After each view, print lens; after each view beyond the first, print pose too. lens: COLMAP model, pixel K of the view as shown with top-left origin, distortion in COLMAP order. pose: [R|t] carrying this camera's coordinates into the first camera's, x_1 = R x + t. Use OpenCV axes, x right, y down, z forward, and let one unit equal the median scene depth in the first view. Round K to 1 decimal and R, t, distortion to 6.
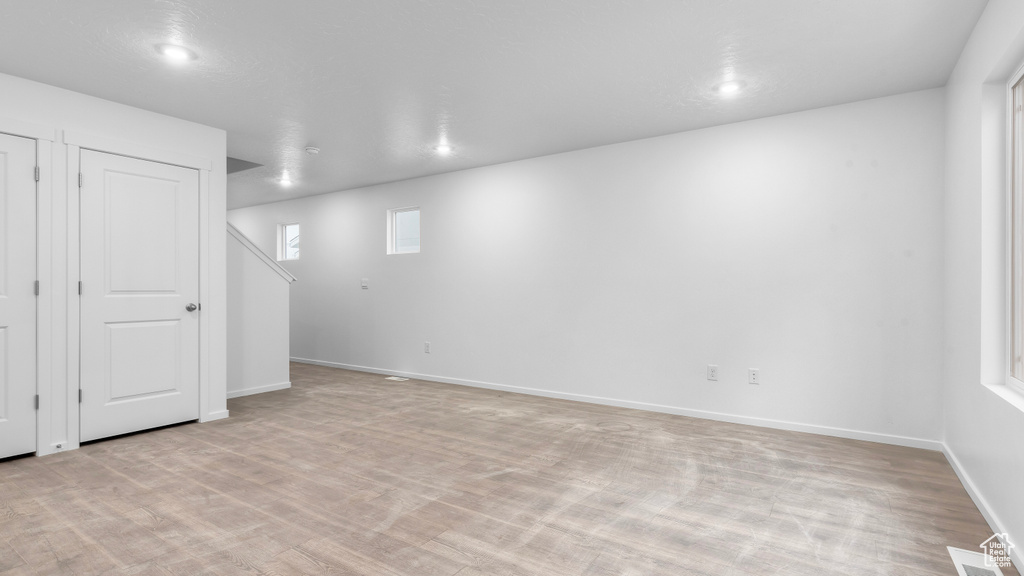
lens RADIAL K [[492.9, 0, 512.0], [0, 492.9, 288.0], [0, 0, 1]] dist [-0.001277, -0.000019]
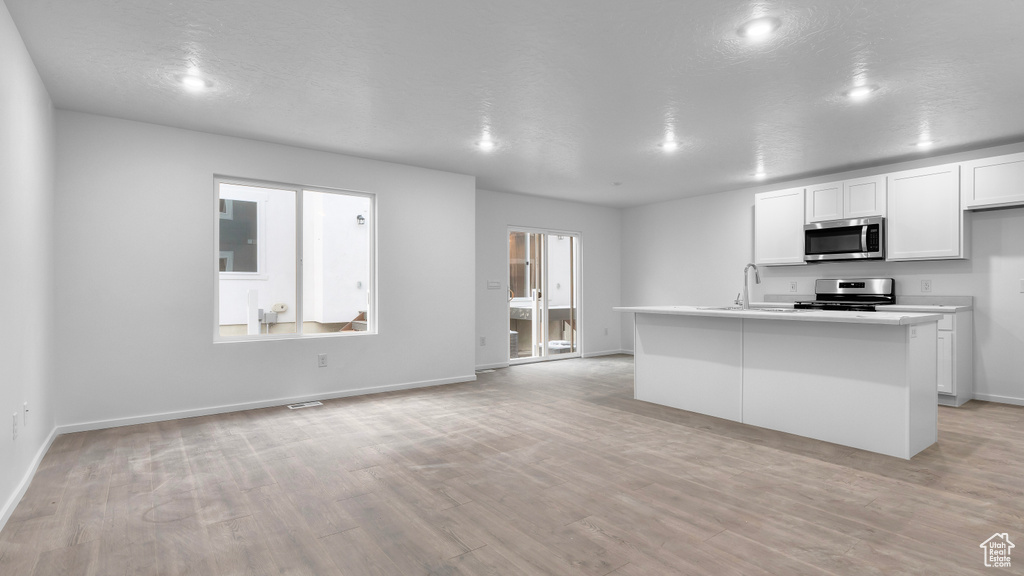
lens RADIAL K [[492.9, 0, 512.0], [0, 492.9, 288.0], [0, 0, 1]] dist [-0.001277, -0.000019]
pose [[-0.941962, 0.000659, 0.335719, -0.526606], [-0.001185, 0.999985, -0.005289, 0.003627], [-0.335717, -0.005380, -0.941947, 1.894780]]
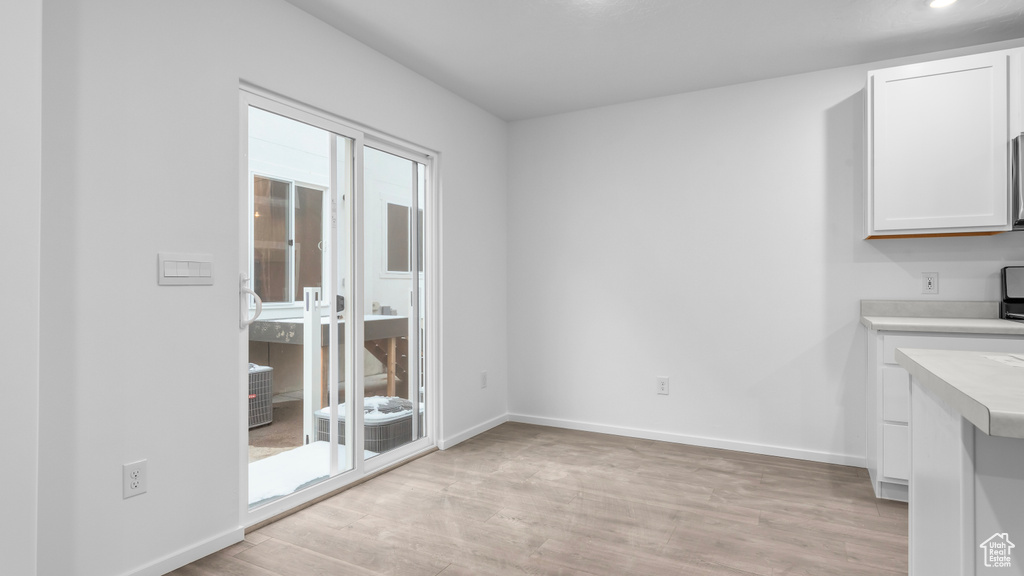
lens RADIAL K [[547.0, 0, 511.5], [0, 547.0, 285.4], [0, 0, 1]] dist [0.000747, 0.000069]
pose [[-0.996016, -0.001675, -0.089162, -0.033842], [-0.001038, 0.999974, -0.007184, -0.000713], [0.089171, -0.007063, -0.995991, 0.522158]]
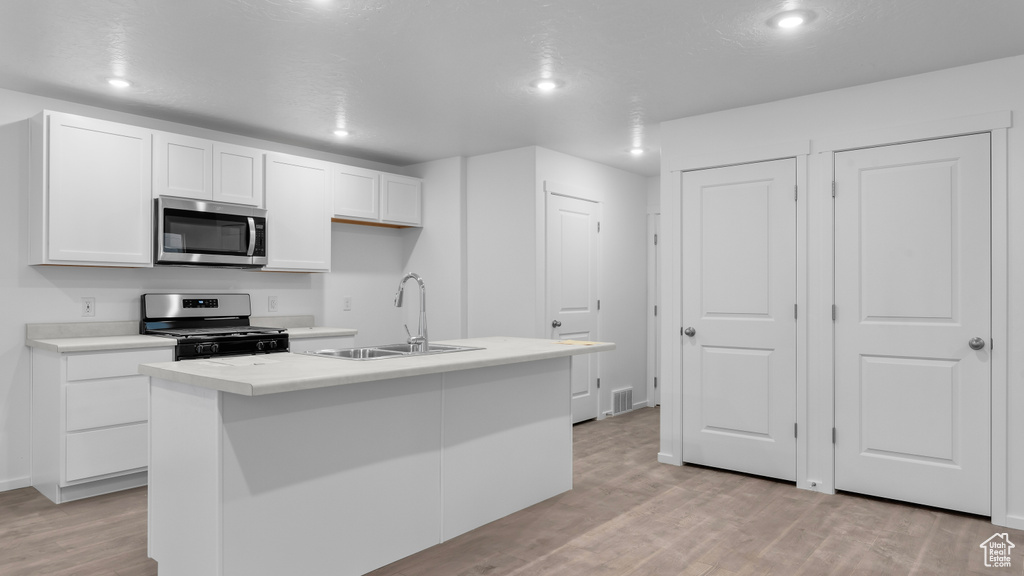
lens RADIAL K [[636.8, 0, 512.0], [0, 636.8, 288.0], [0, 0, 1]] dist [-0.003942, -0.000894]
pose [[-0.113729, -0.009782, -0.993464, 0.359742], [0.002752, 0.999945, -0.010161, -0.038312], [0.993508, -0.003890, -0.113696, 0.634828]]
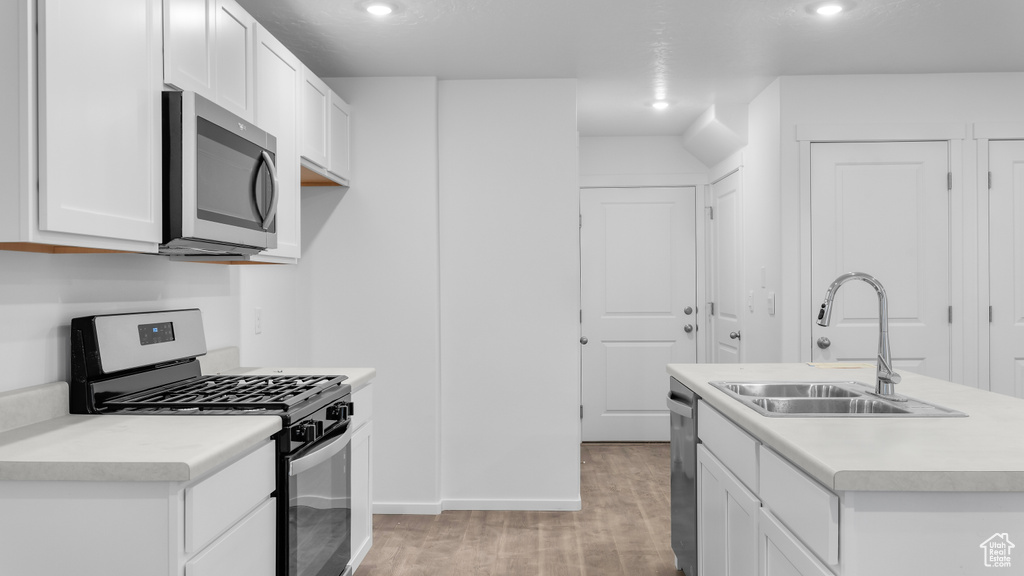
lens RADIAL K [[861.6, 0, 512.0], [0, 861.6, 288.0], [0, 0, 1]] dist [-0.006046, -0.002089]
pose [[0.518382, -0.004608, -0.855137, -0.085976], [0.013420, 0.999906, 0.002747, -0.065747], [0.855044, -0.012900, 0.518395, -0.461124]]
